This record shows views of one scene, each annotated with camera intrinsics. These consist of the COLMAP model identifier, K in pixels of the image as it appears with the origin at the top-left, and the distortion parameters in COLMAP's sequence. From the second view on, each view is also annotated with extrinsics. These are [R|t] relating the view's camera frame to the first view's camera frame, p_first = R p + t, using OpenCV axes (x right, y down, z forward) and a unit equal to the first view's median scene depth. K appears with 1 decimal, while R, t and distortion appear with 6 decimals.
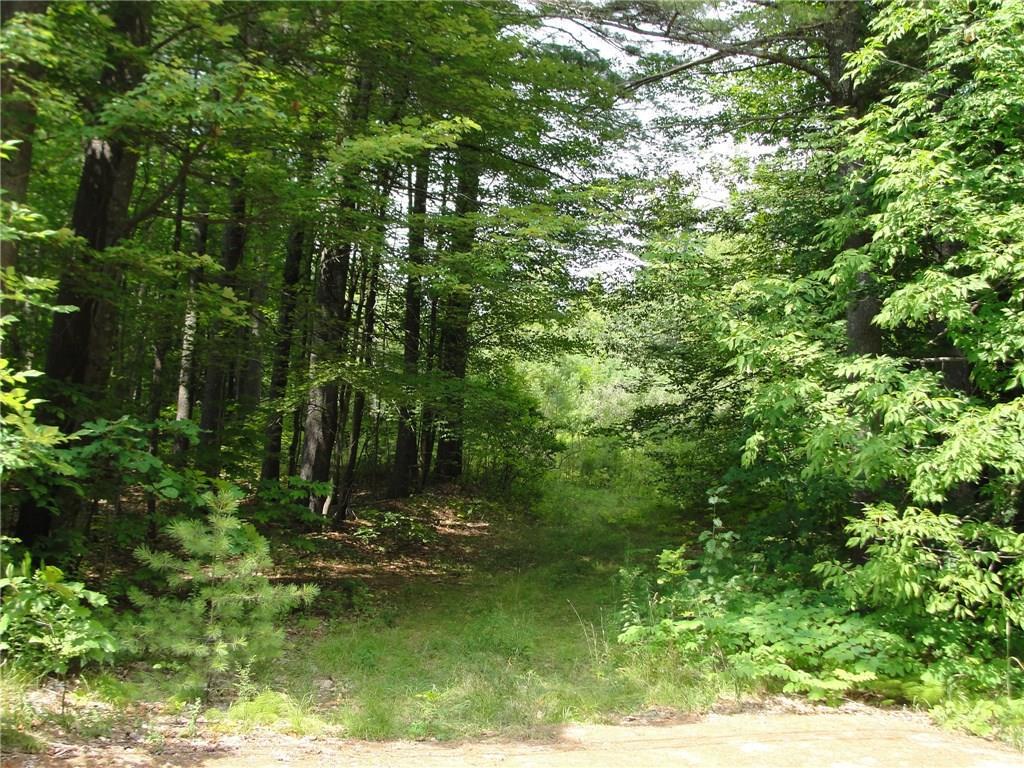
lens RADIAL K [[1261.0, 0, 512.0], [0, 1261.0, 384.0], [0, 0, 1]] dist [-0.031821, 0.021771]
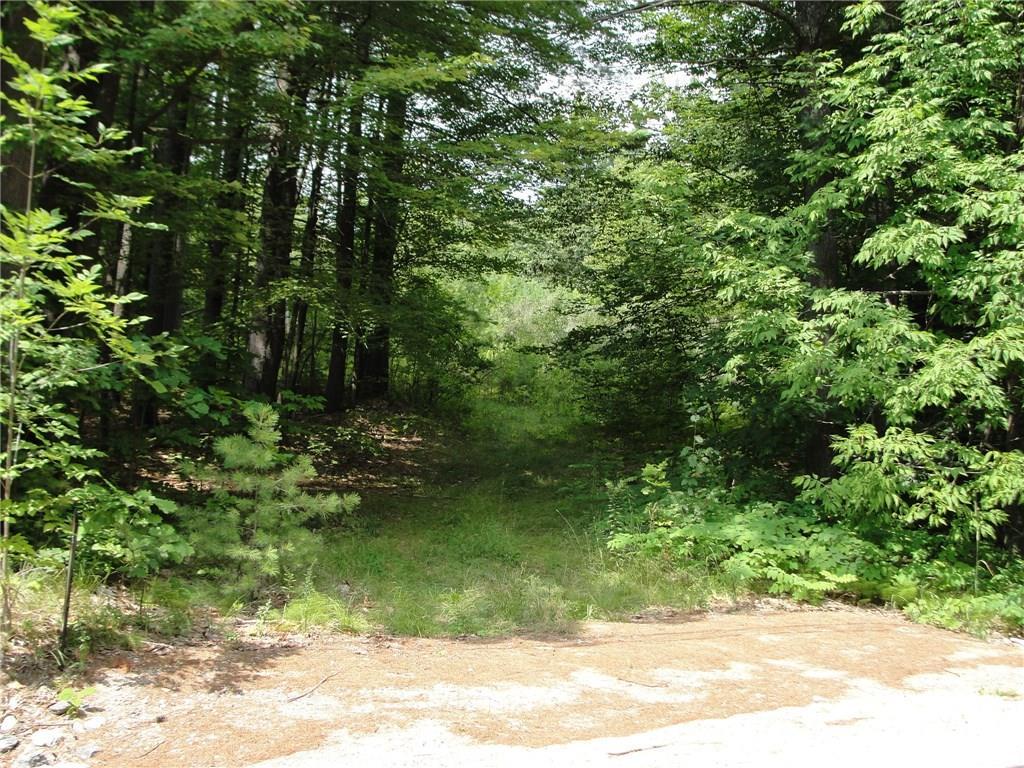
lens RADIAL K [[1252.1, 0, 559.1], [0, 1252.1, 378.8], [0, 0, 1]] dist [-0.013629, -0.062683]
pose [[0.992062, 0.014902, 0.124863, -0.099849], [-0.022598, 0.997915, 0.060450, -0.004117], [-0.123702, -0.062792, 0.990331, -0.048906]]
